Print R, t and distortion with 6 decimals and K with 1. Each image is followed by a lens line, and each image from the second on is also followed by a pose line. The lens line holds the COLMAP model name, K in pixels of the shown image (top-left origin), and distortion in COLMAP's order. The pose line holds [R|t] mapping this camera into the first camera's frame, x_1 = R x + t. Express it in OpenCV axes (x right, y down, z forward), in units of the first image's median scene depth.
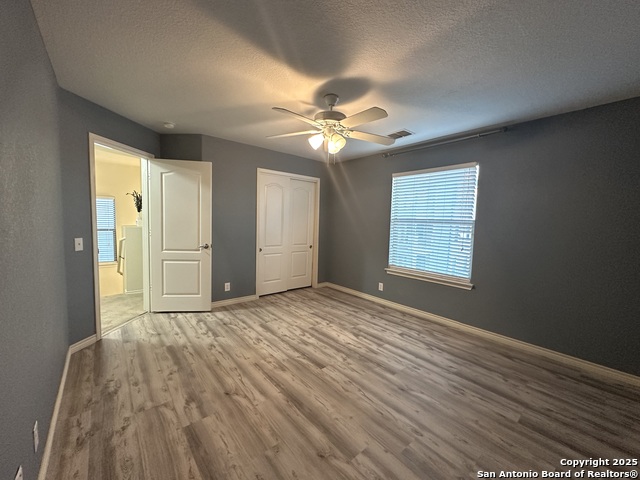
lens RADIAL K [[256.2, 0, 316.8], [0, 256.2, 238.0], [0, 0, 1]] dist [0.000593, 0.000129]
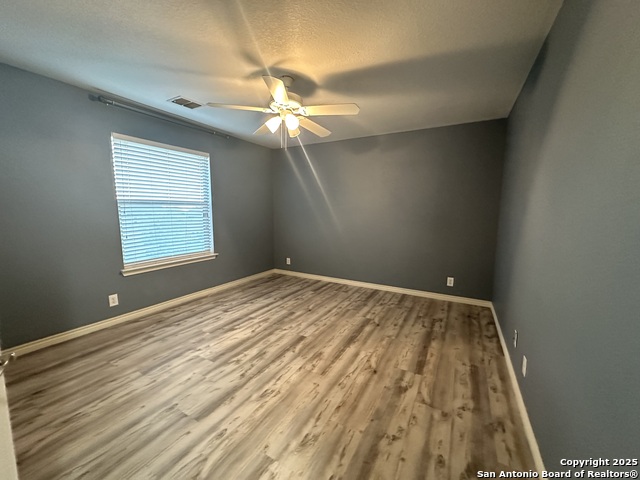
lens RADIAL K [[256.2, 0, 320.4], [0, 256.2, 239.5], [0, 0, 1]] dist [0.000593, 0.000129]
pose [[-0.356418, -0.138896, 0.923945, -0.863447], [0.045326, 0.985154, 0.165582, -0.086087], [-0.933226, 0.100895, -0.344831, 1.120026]]
